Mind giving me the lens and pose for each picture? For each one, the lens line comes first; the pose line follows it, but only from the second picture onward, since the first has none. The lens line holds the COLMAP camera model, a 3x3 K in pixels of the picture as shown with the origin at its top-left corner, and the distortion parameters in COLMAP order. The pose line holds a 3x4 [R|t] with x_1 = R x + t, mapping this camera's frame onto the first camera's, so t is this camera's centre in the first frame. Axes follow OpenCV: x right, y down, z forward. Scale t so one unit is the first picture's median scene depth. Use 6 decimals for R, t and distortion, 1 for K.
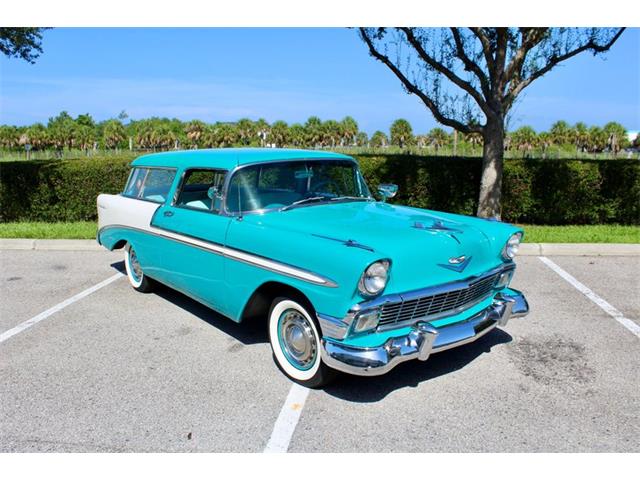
lens RADIAL K [[536.8, 0, 317.9], [0, 536.8, 240.3], [0, 0, 1]] dist [-0.172018, 0.161714]
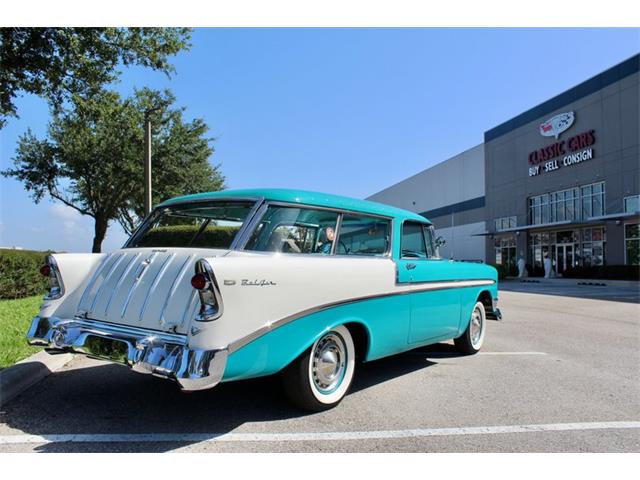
lens RADIAL K [[536.8, 0, 317.9], [0, 536.8, 240.3], [0, 0, 1]] dist [-0.172018, 0.161714]
pose [[-0.253345, 0.037765, 0.966638, -0.400032], [0.158694, 0.987323, 0.003019, -0.042854], [-0.954270, 0.154165, -0.256127, 0.485876]]
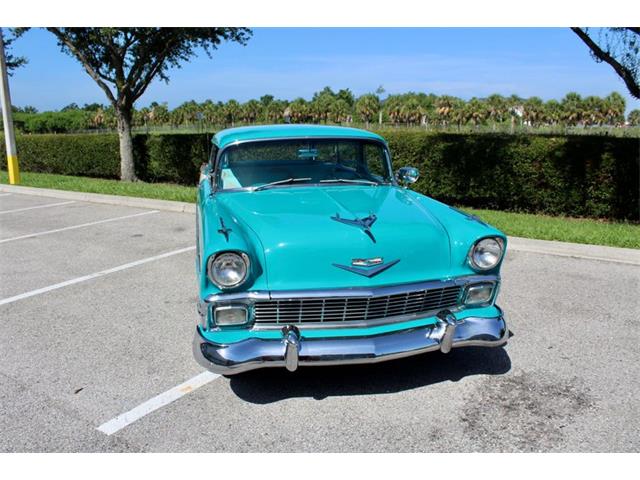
lens RADIAL K [[536.8, 0, 317.9], [0, 536.8, 240.3], [0, 0, 1]] dist [-0.172018, 0.161714]
pose [[0.889792, 0.099603, -0.445364, 0.142068], [-0.079475, 0.994800, 0.063698, -0.011034], [0.449393, -0.021282, 0.893081, 0.055980]]
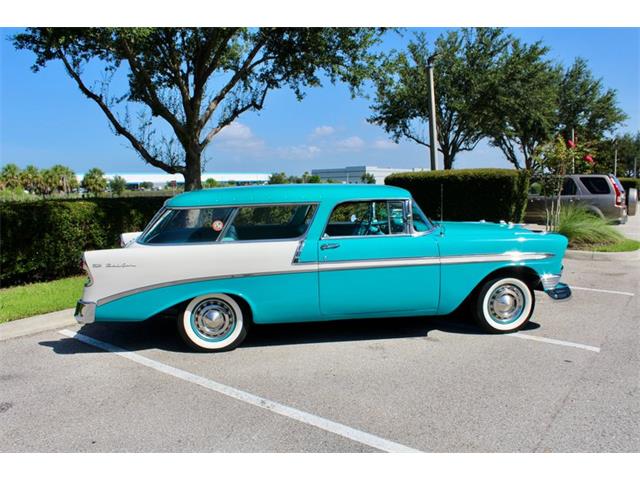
lens RADIAL K [[536.8, 0, 317.9], [0, 536.8, 240.3], [0, 0, 1]] dist [-0.172018, 0.161714]
pose [[0.517885, -0.104129, 0.849089, -0.411010], [0.172737, 0.984847, 0.015420, -0.028452], [-0.837829, 0.138683, 0.528025, 0.164456]]
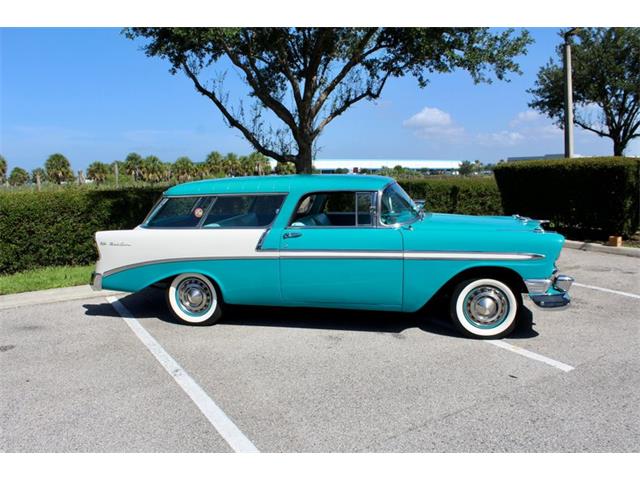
lens RADIAL K [[536.8, 0, 317.9], [0, 536.8, 240.3], [0, 0, 1]] dist [-0.172018, 0.161714]
pose [[0.788954, -0.093956, 0.607226, -0.313722], [0.130666, 0.991291, -0.016389, -0.005497], [-0.600398, 0.092274, 0.794360, 0.040048]]
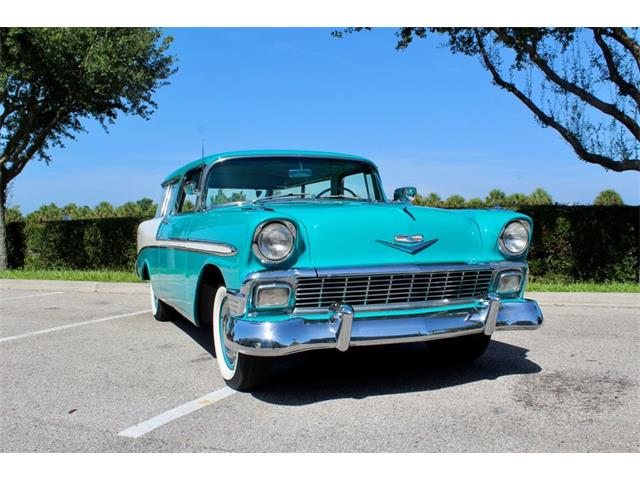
lens RADIAL K [[642.6, 0, 318.5], [0, 642.6, 238.4], [0, 0, 1]] dist [-0.132844, 0.138794]
pose [[0.956320, -0.002502, -0.292311, 0.105450], [-0.044921, 0.986828, -0.155408, 0.049210], [0.288850, 0.161751, 0.943611, 0.008190]]
